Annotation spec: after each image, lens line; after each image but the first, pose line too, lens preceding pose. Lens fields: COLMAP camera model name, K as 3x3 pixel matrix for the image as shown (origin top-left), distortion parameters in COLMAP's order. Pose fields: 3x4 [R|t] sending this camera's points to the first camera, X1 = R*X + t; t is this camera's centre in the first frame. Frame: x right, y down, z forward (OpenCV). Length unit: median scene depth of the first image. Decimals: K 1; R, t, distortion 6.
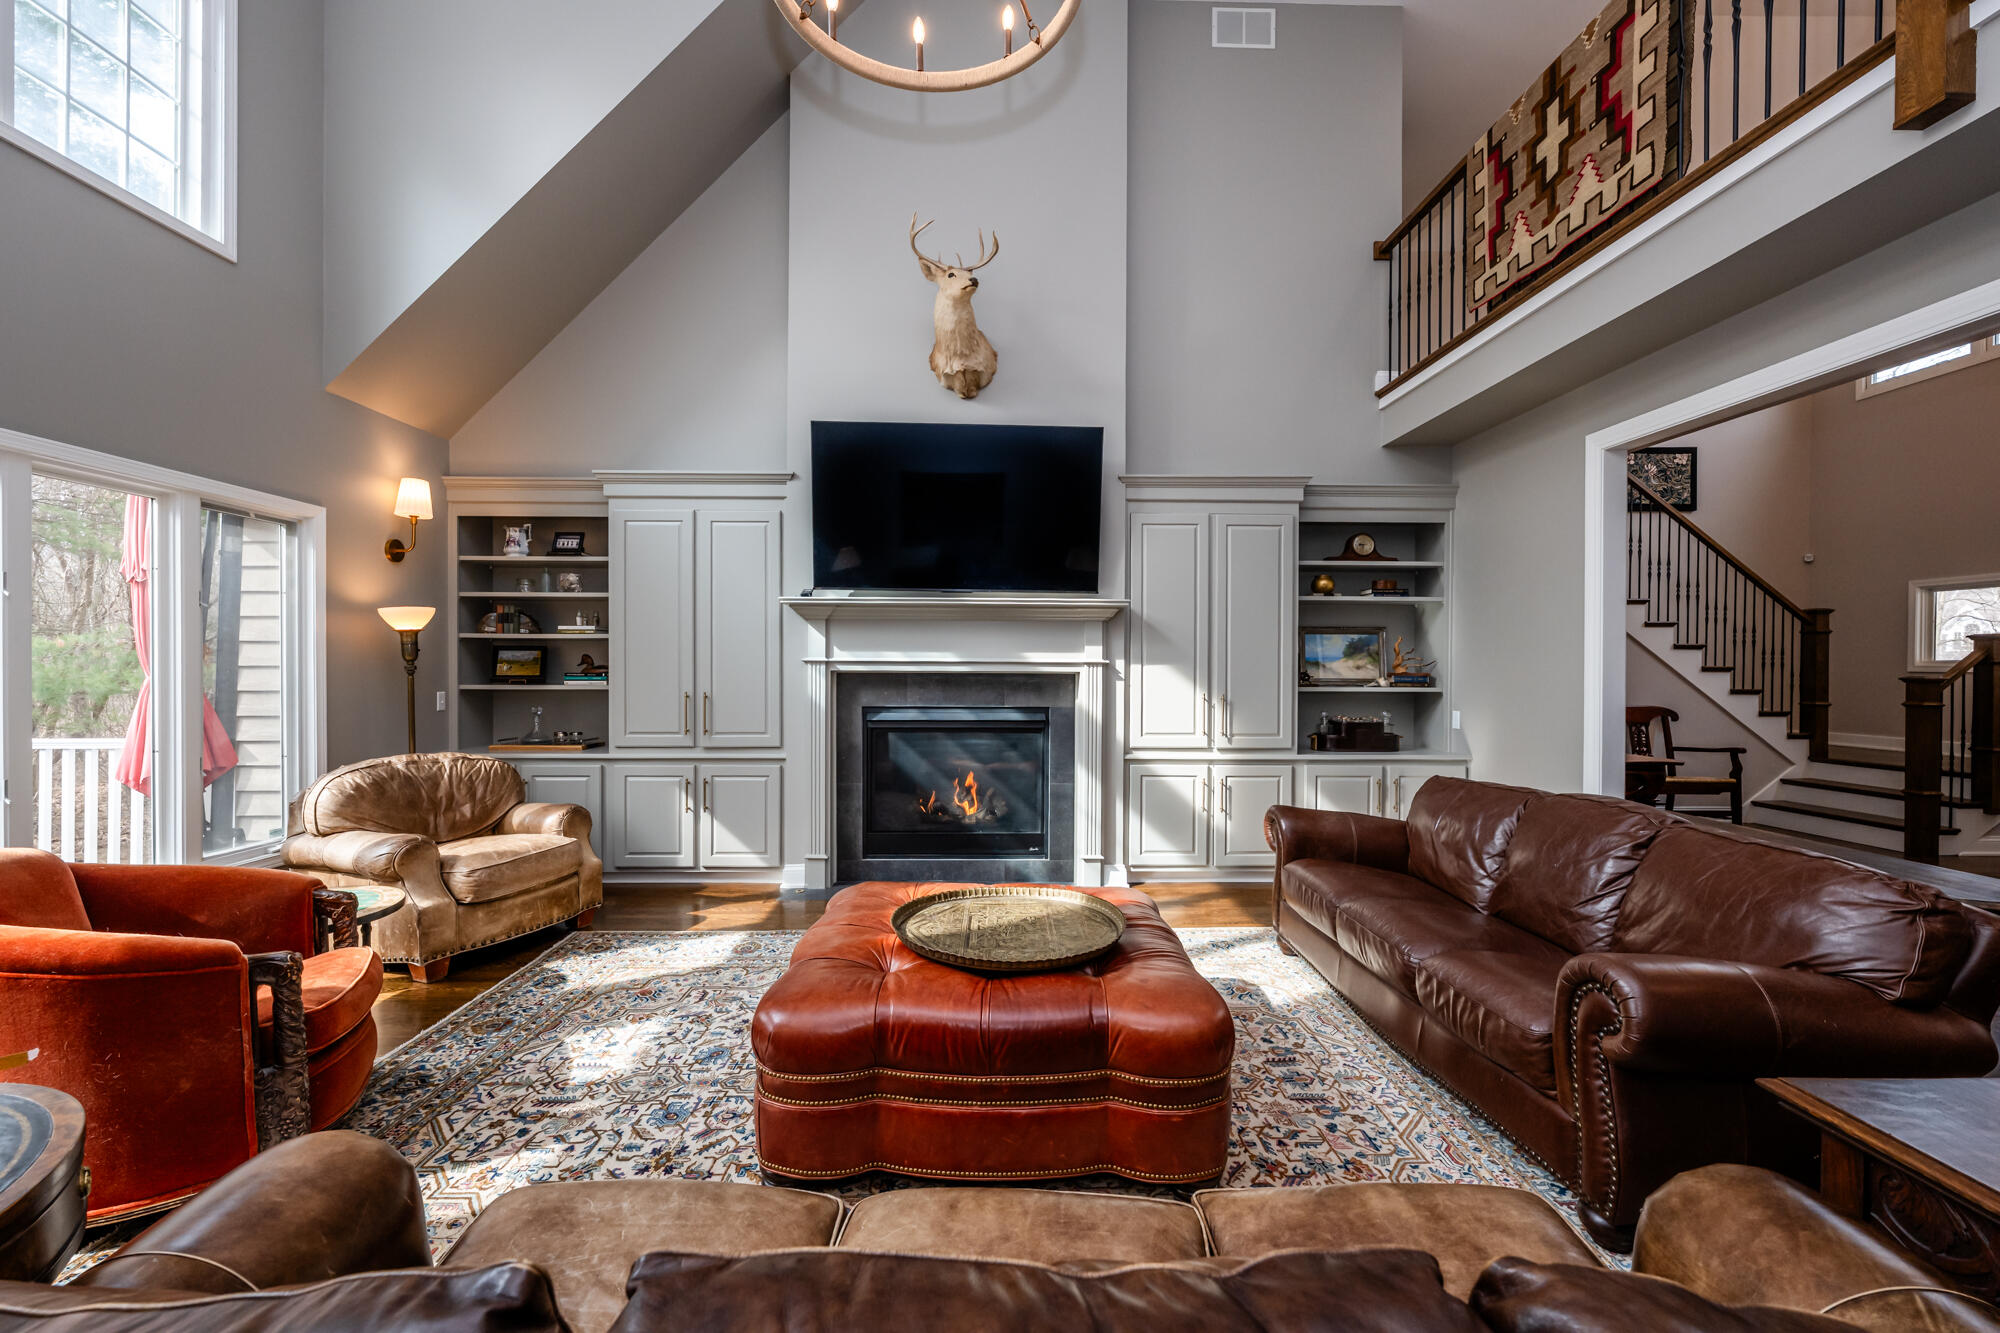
lens RADIAL K [[804.8, 0, 1003.6], [0, 804.8, 672.2], [0, 0, 1]] dist [0.006872, 0.000132]
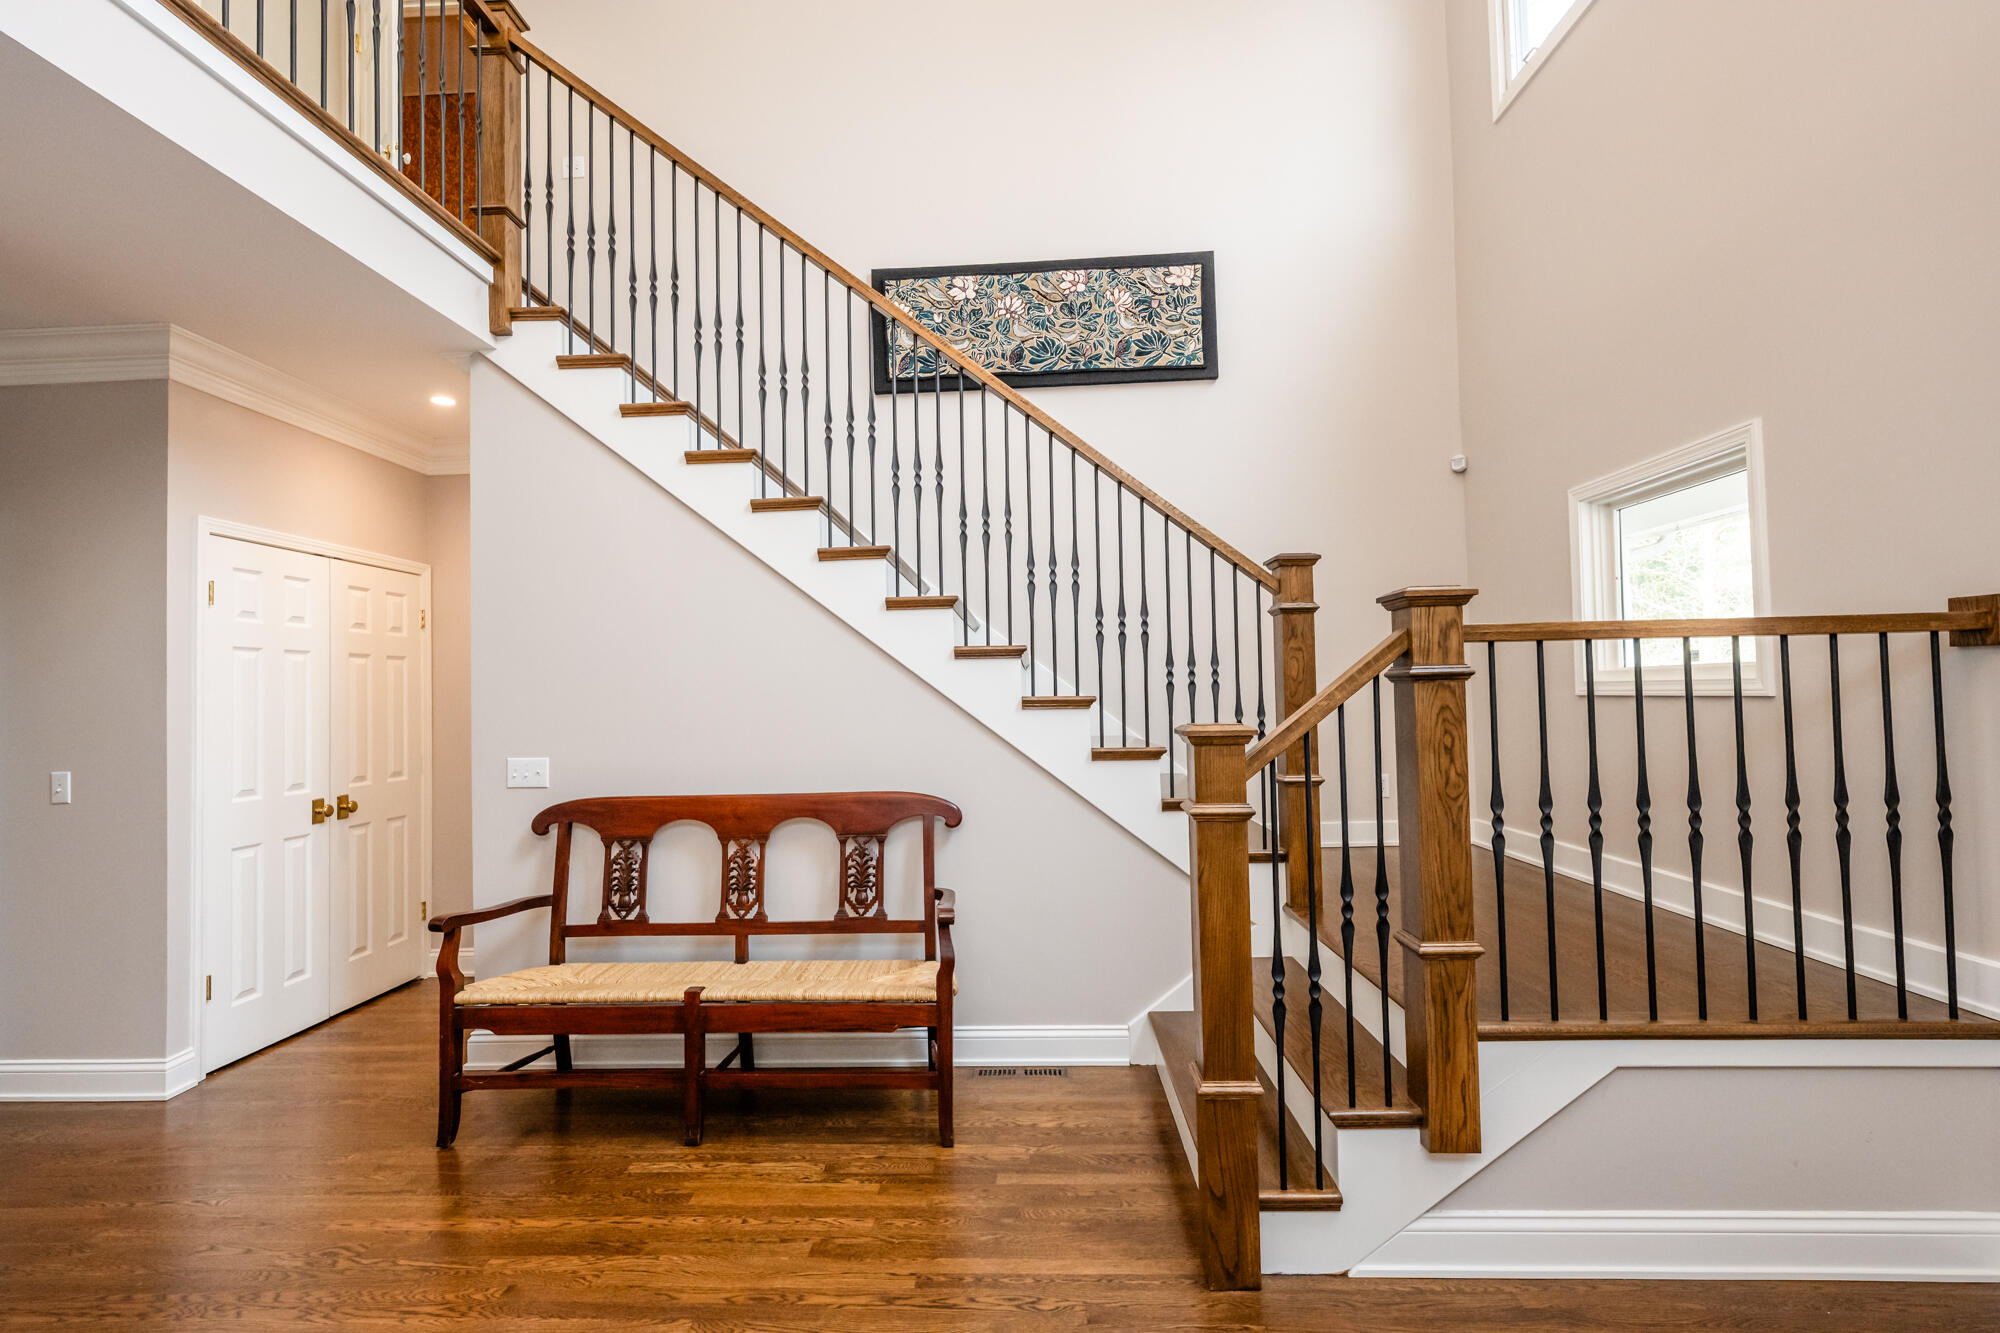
lens RADIAL K [[919.3, 0, 995.9], [0, 919.3, 667.4], [0, 0, 1]] dist [-0.000438, -0.000362]
pose [[0.997659, -0.030290, -0.061313, 0.883493], [0.028026, 0.998905, -0.037460, -0.005254], [0.062381, 0.035654, 0.997415, 0.512766]]
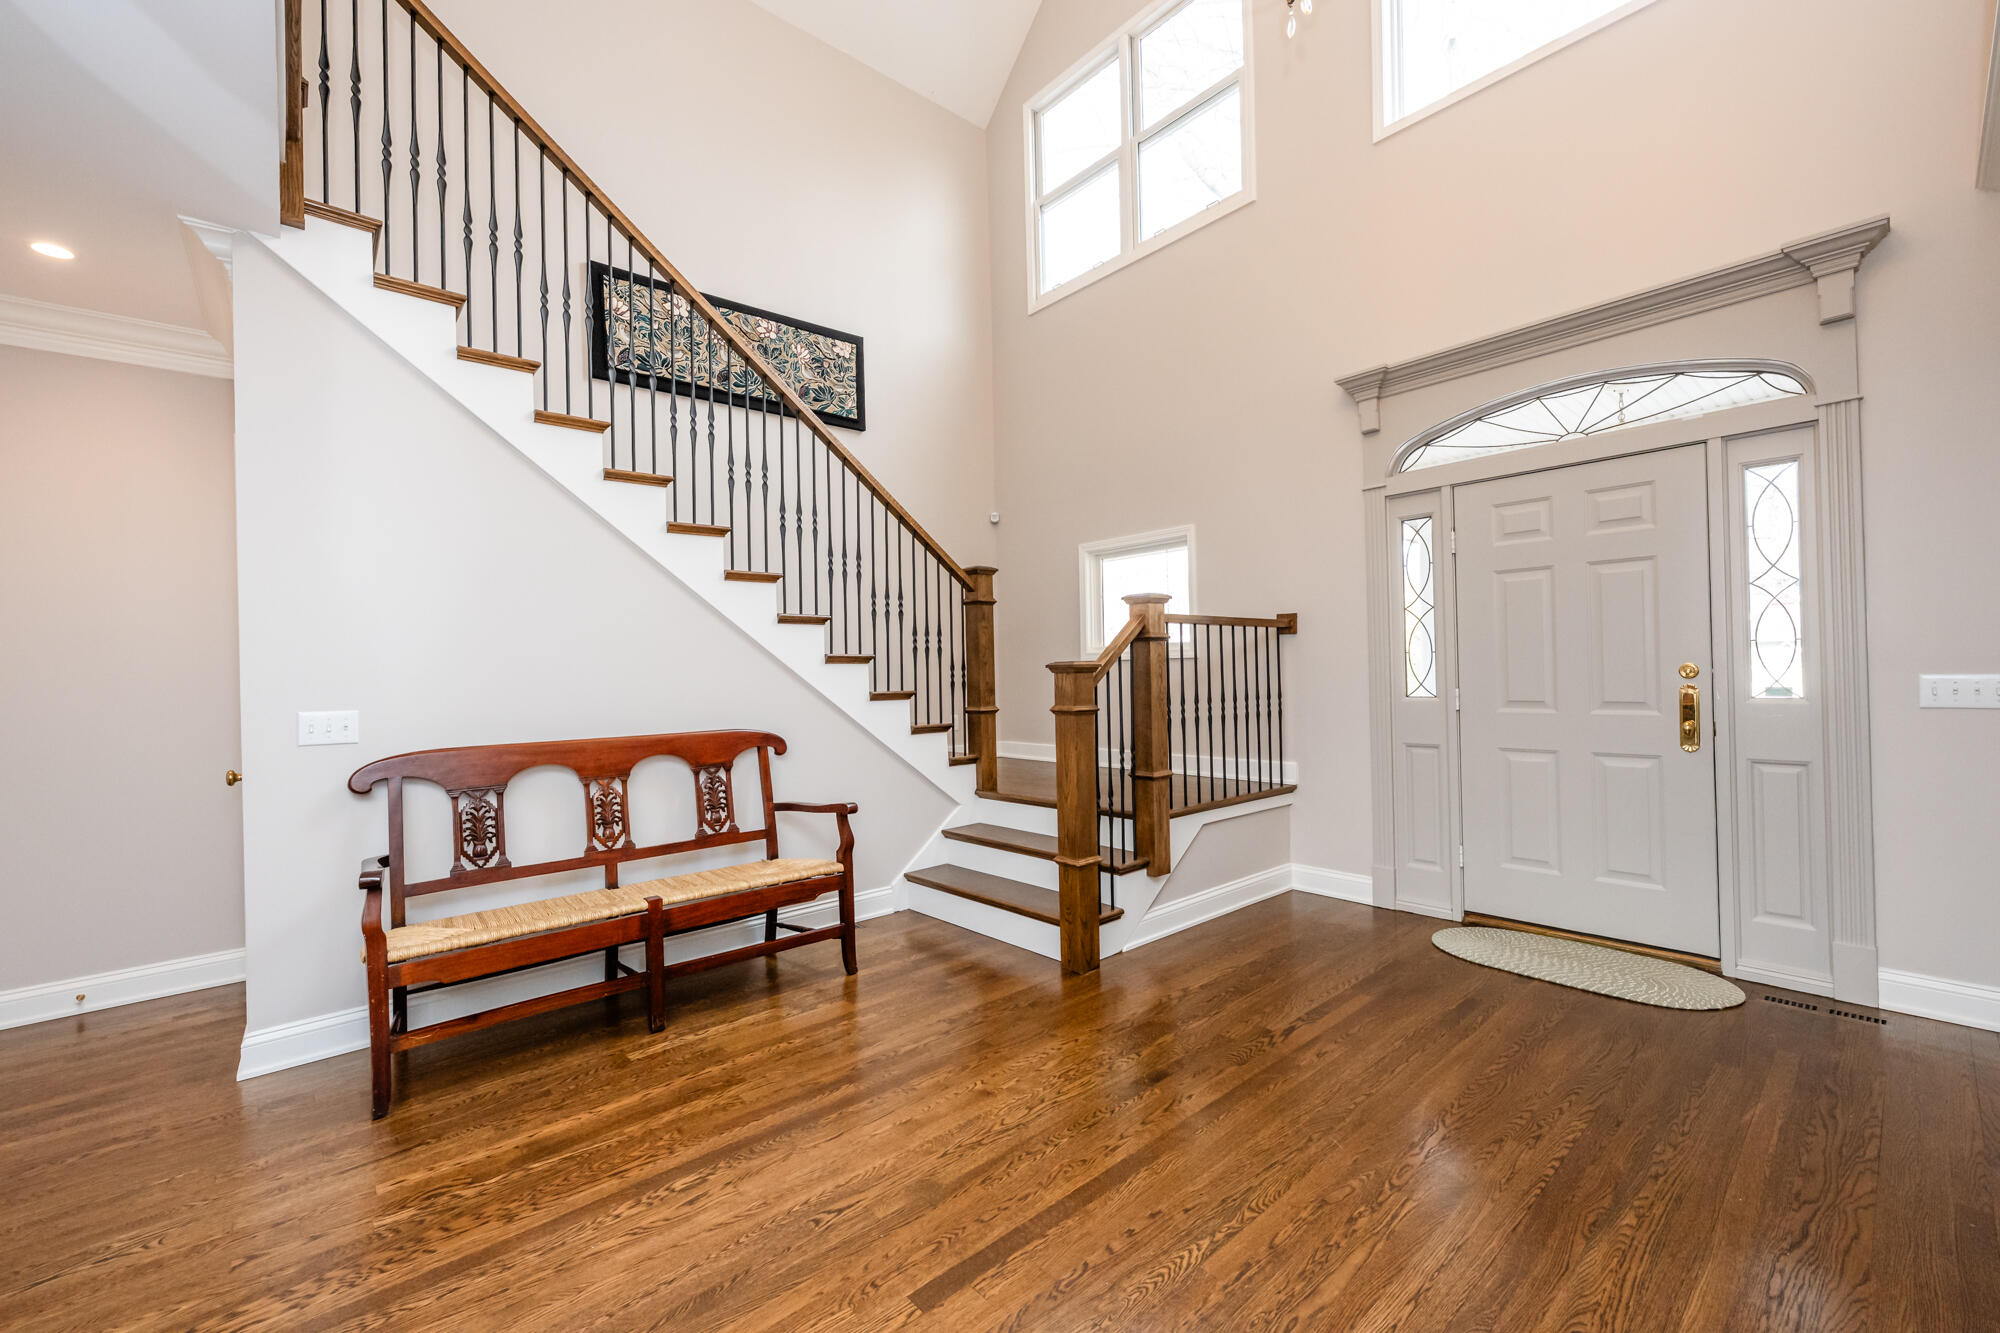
lens RADIAL K [[804.8, 0, 999.2], [0, 804.8, 660.9], [0, 0, 1]] dist [0.006872, 0.000132]
pose [[0.767082, -0.013983, 0.641396, 0.594588], [0.030826, 0.999411, -0.015079, 0.009832], [-0.640808, 0.031339, 0.767062, 0.486254]]
